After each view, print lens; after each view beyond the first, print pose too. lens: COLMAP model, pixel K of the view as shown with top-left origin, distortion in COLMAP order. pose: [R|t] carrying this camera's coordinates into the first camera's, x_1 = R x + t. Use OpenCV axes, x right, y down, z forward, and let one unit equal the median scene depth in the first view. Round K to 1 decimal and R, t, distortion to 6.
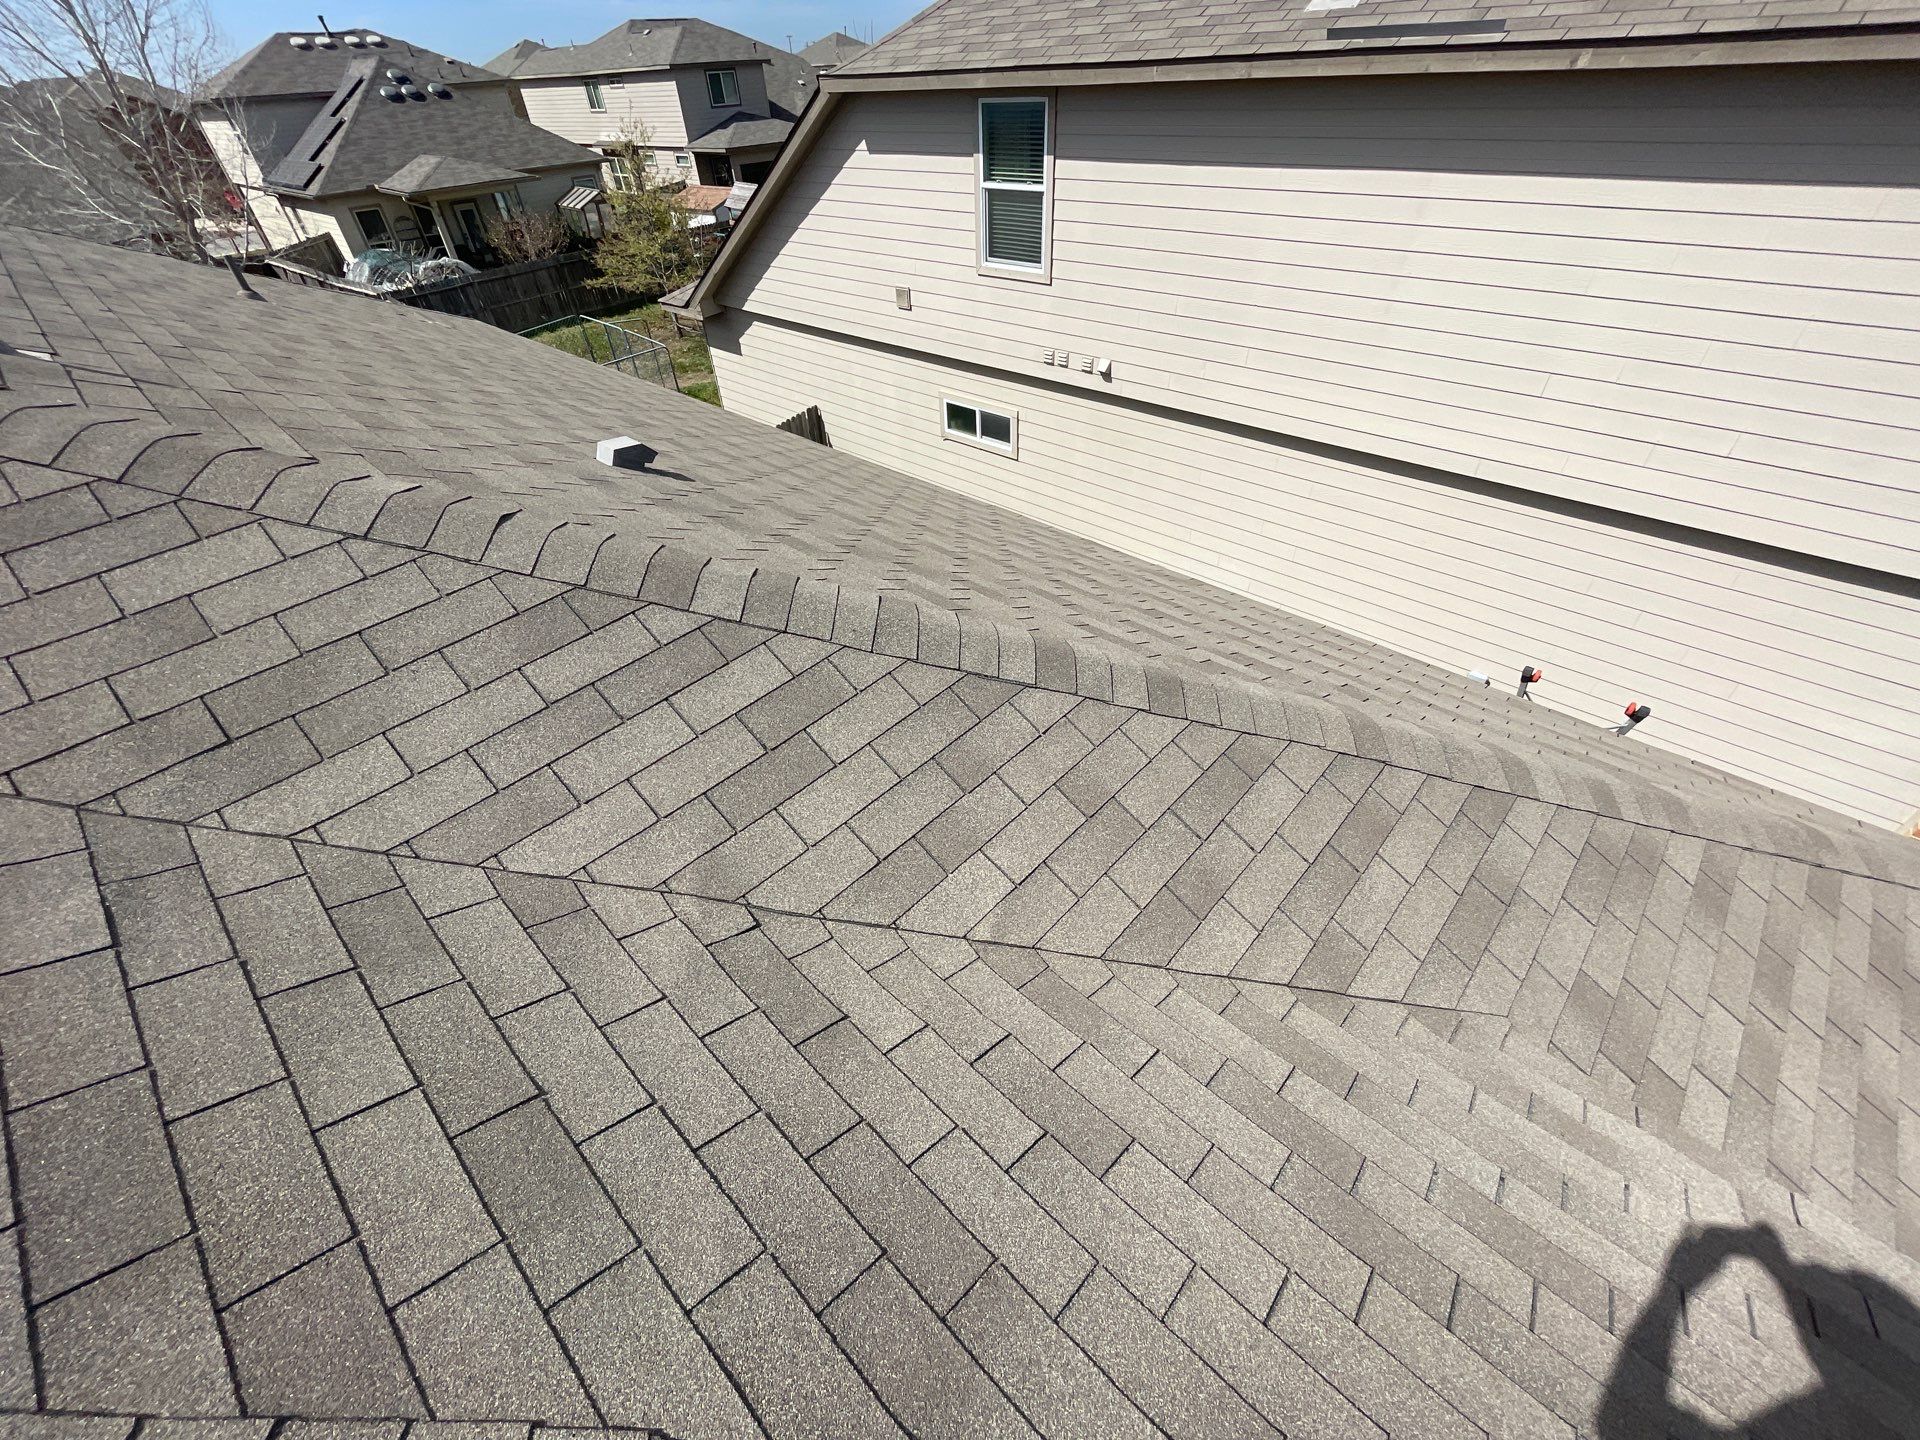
lens RADIAL K [[784.4, 0, 952.5], [0, 784.4, 715.0], [0, 0, 1]] dist [0.000141, -0.000359]
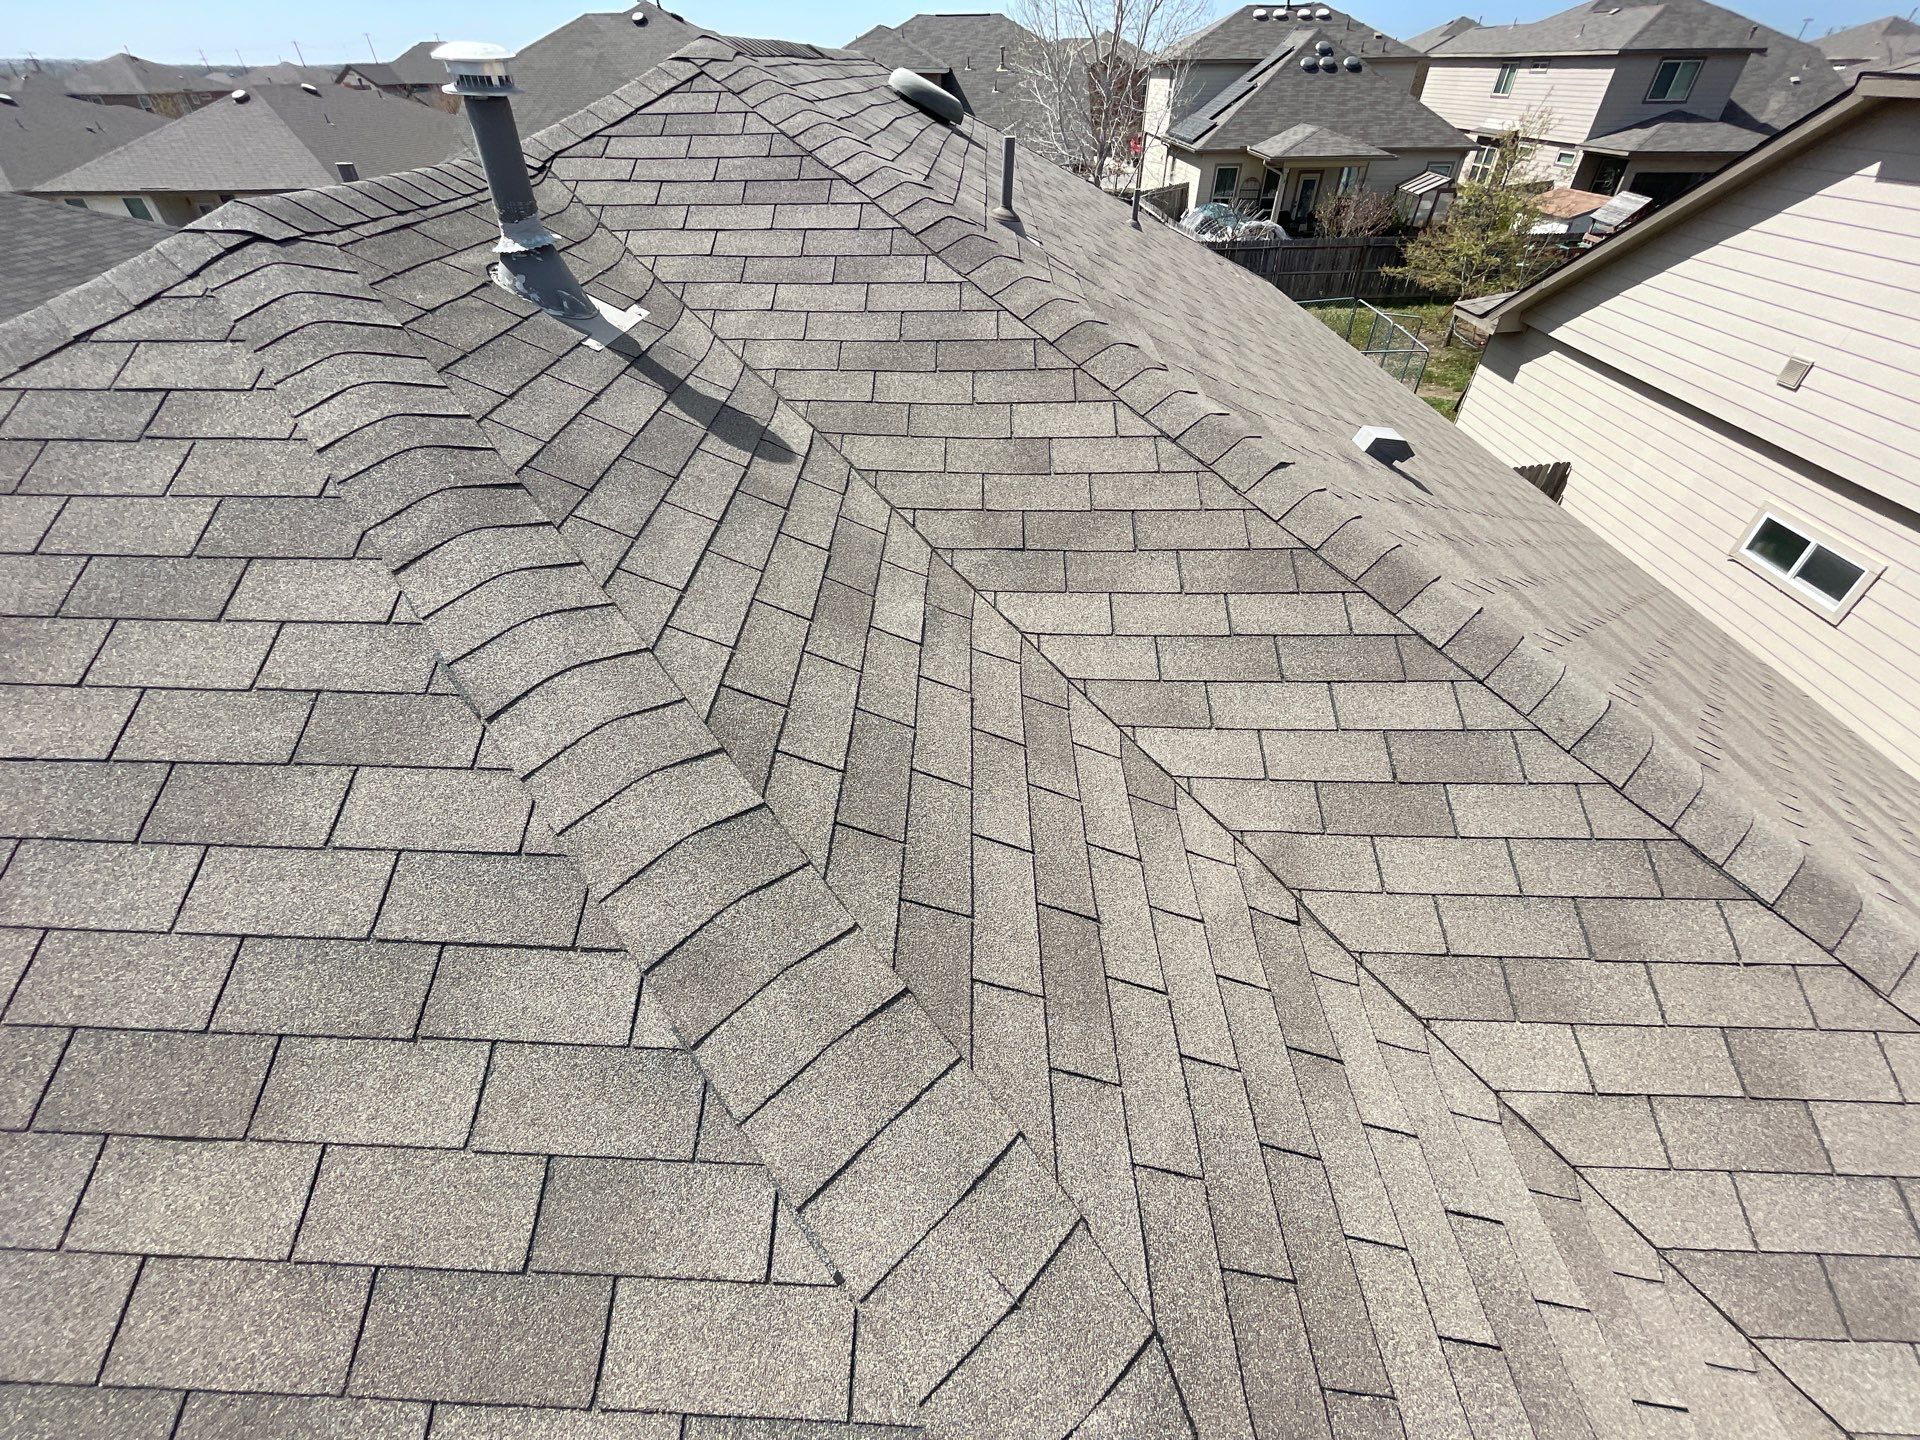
lens RADIAL K [[781.6, 0, 960.7], [0, 781.6, 715.1], [0, 0, 1]] dist [-0.001348, -0.000135]
pose [[0.663220, 0.510817, -0.546996, -0.102891], [-0.499520, 0.846375, 0.184740, 0.062714], [0.557333, 0.150712, 0.816496, -0.070807]]
